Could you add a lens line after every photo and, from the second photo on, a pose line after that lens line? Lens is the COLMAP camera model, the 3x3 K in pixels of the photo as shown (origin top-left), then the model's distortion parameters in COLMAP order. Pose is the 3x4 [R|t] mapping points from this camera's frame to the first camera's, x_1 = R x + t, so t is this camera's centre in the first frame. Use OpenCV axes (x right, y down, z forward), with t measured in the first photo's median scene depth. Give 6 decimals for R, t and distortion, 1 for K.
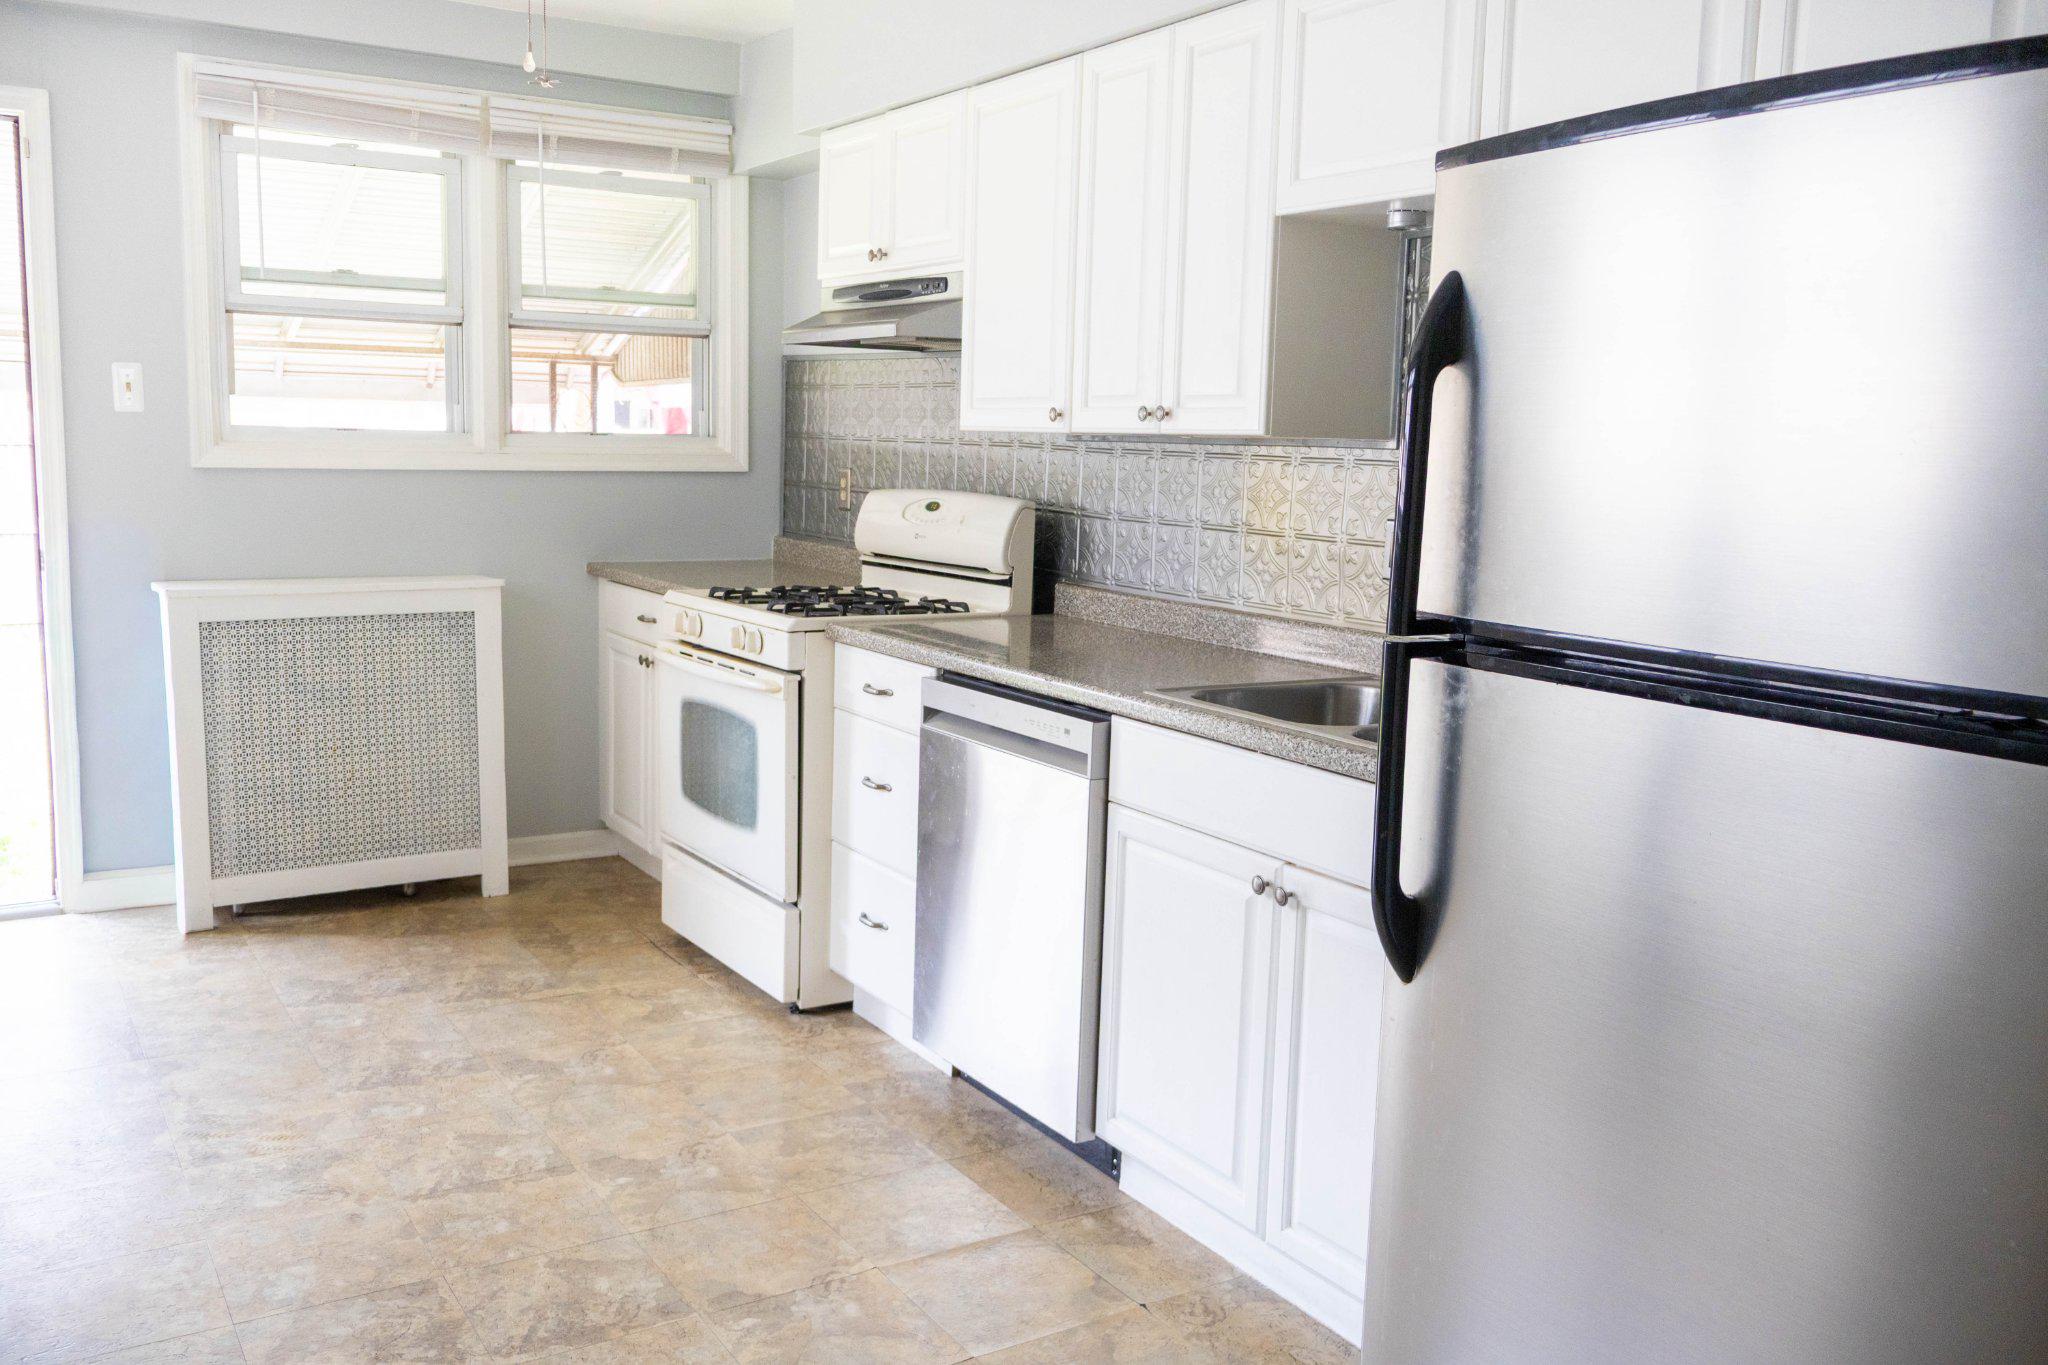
lens RADIAL K [[1713.4, 0, 1028.8], [0, 1713.4, 672.3], [0, 0, 1]] dist [-0.020504, -0.000840]
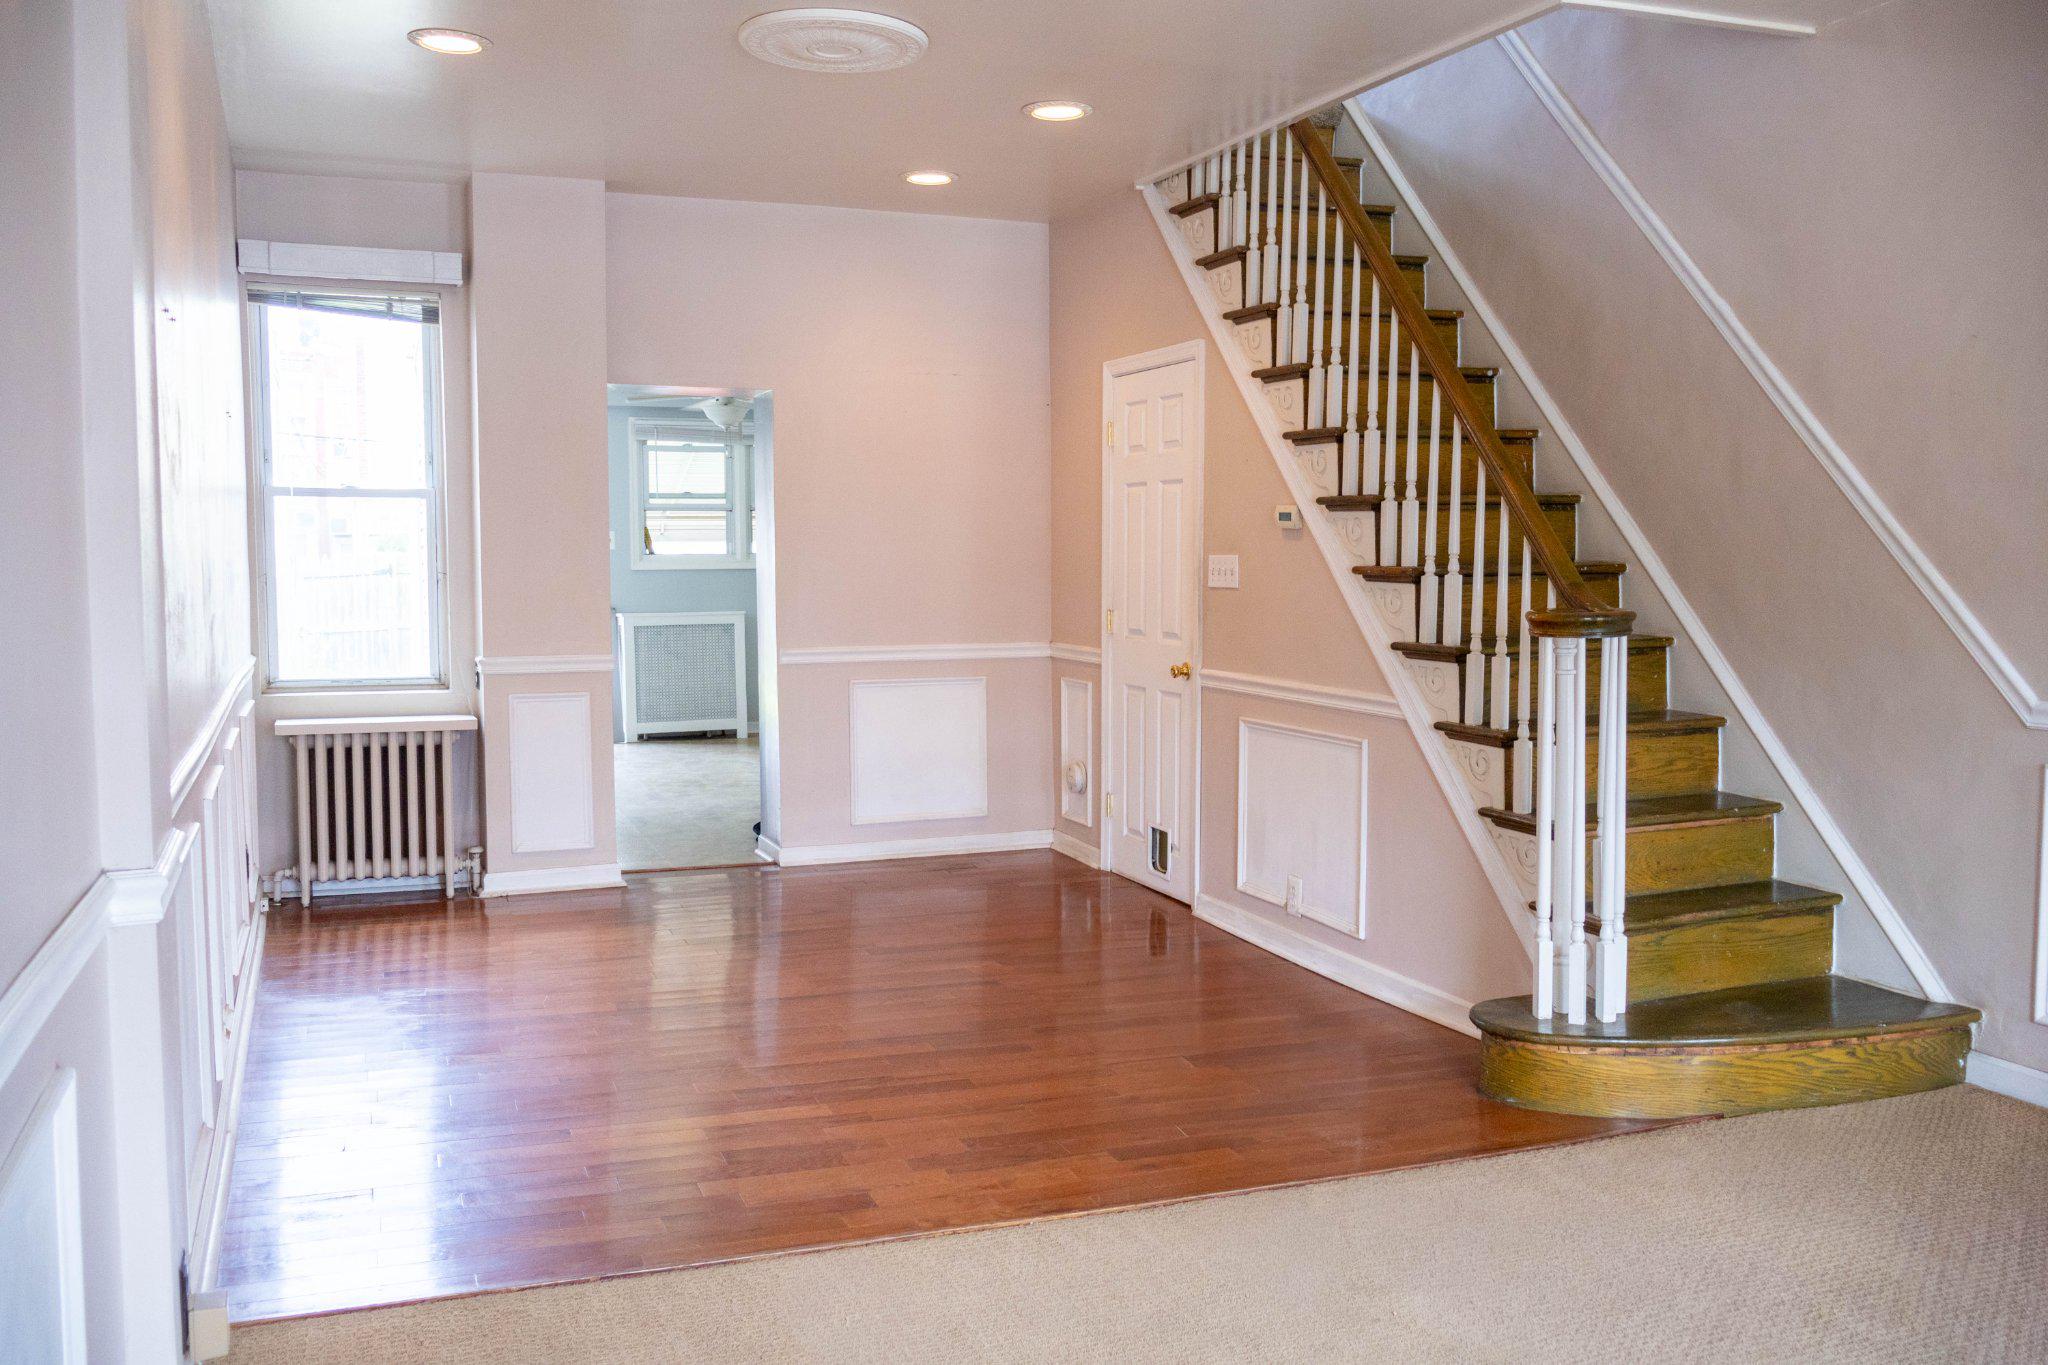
lens RADIAL K [[1713.4, 0, 1029.4], [0, 1713.4, 684.0], [0, 0, 1]] dist [-0.020504, -0.000840]
pose [[0.981975, -0.011302, -0.188675, 0.671721], [0.000627, 0.998400, -0.056544, 0.226357], [0.189012, 0.055406, 0.980410, -1.614925]]
